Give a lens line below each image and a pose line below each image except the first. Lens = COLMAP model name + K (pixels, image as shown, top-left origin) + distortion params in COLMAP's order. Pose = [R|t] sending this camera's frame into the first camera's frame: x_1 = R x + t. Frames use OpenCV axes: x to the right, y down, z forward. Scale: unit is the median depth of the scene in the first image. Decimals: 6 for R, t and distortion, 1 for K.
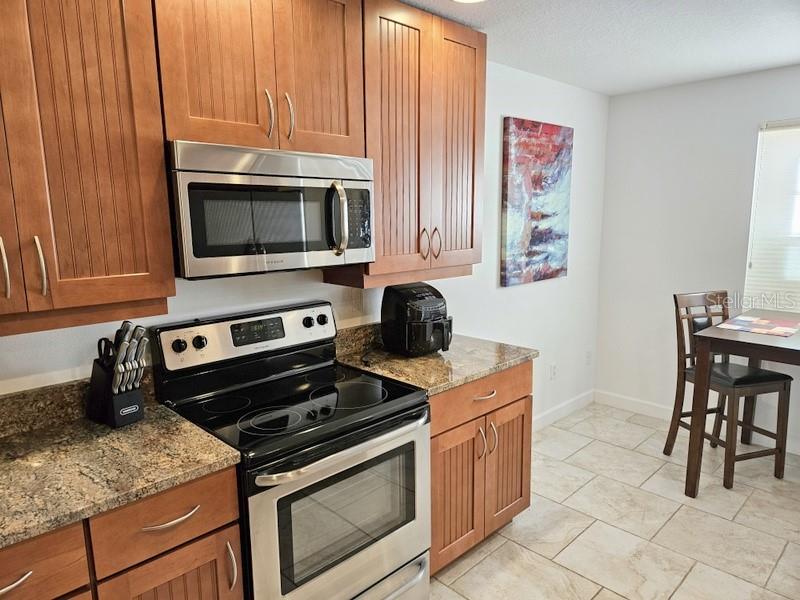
lens RADIAL K [[537.0, 0, 392.1], [0, 537.0, 306.8], [0, 0, 1]] dist [0.045418, -0.018387]
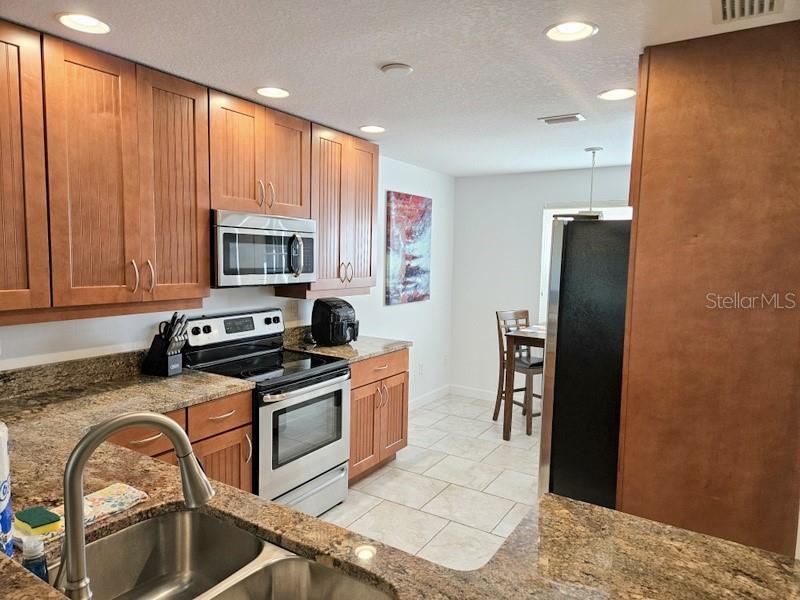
lens RADIAL K [[537.0, 0, 391.7], [0, 537.0, 299.4], [0, 0, 1]] dist [0.045418, -0.018387]
pose [[0.971889, 0.012739, 0.235094, -0.156276], [0.006869, 0.996576, -0.082399, 0.085700], [-0.235339, 0.081697, 0.968474, -0.512461]]
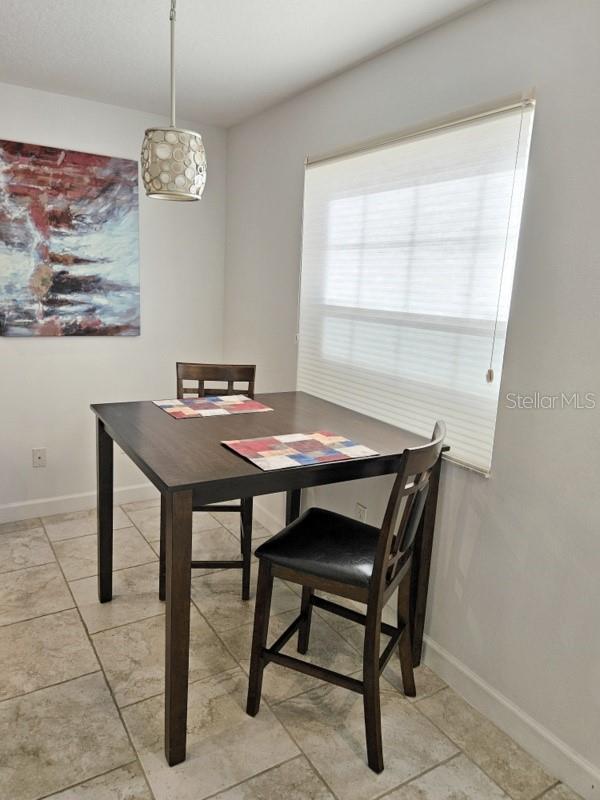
lens RADIAL K [[562.4, 0, 300.9], [0, 562.4, 392.5], [0, 0, 1]] dist [0.023868, -0.000583]
pose [[0.972868, 0.102096, -0.207615, 1.152689], [-0.099361, 0.994772, 0.023585, -0.020609], [0.208937, -0.002316, 0.977926, 0.261794]]
